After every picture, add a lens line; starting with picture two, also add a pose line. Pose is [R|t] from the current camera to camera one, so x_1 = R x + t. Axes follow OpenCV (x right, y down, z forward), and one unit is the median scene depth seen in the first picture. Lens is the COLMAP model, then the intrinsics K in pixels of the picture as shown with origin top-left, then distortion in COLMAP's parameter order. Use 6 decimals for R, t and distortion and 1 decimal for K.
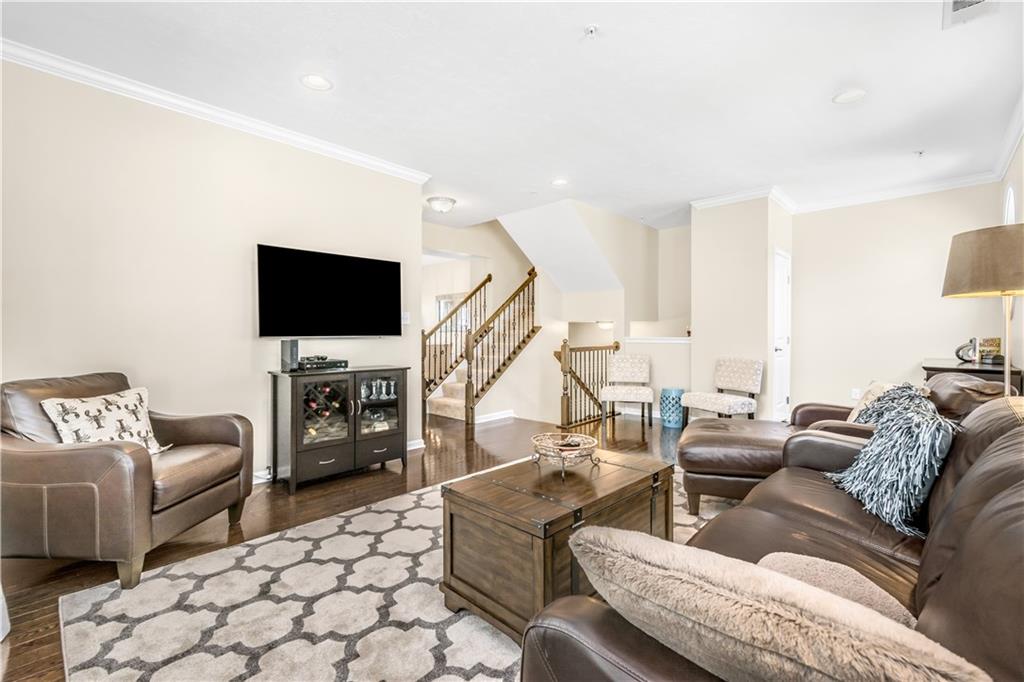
lens RADIAL K [[441.4, 0, 512.0], [0, 441.4, 341.0], [0, 0, 1]] dist [0.000566, 0.000158]
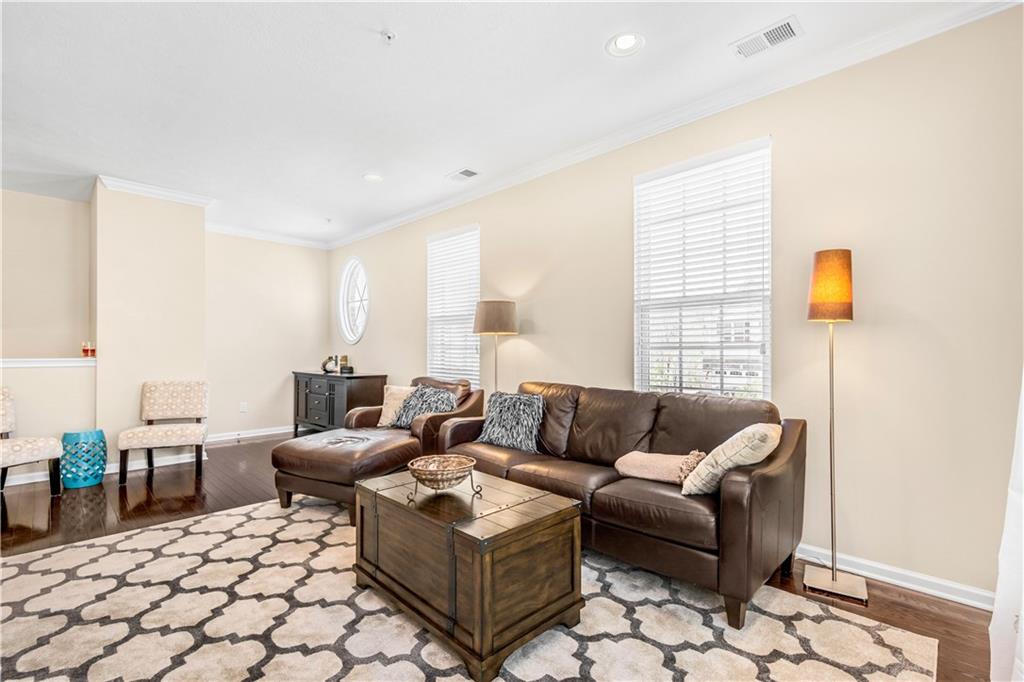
lens RADIAL K [[451.2, 0, 512.0], [0, 451.2, 341.0], [0, 0, 1]] dist [0.000550, 0.000095]
pose [[0.030778, 0.025552, 0.999200, -0.532476], [0.016297, 0.999527, -0.026062, -0.006893], [-0.999393, 0.017086, 0.030347, 0.489321]]
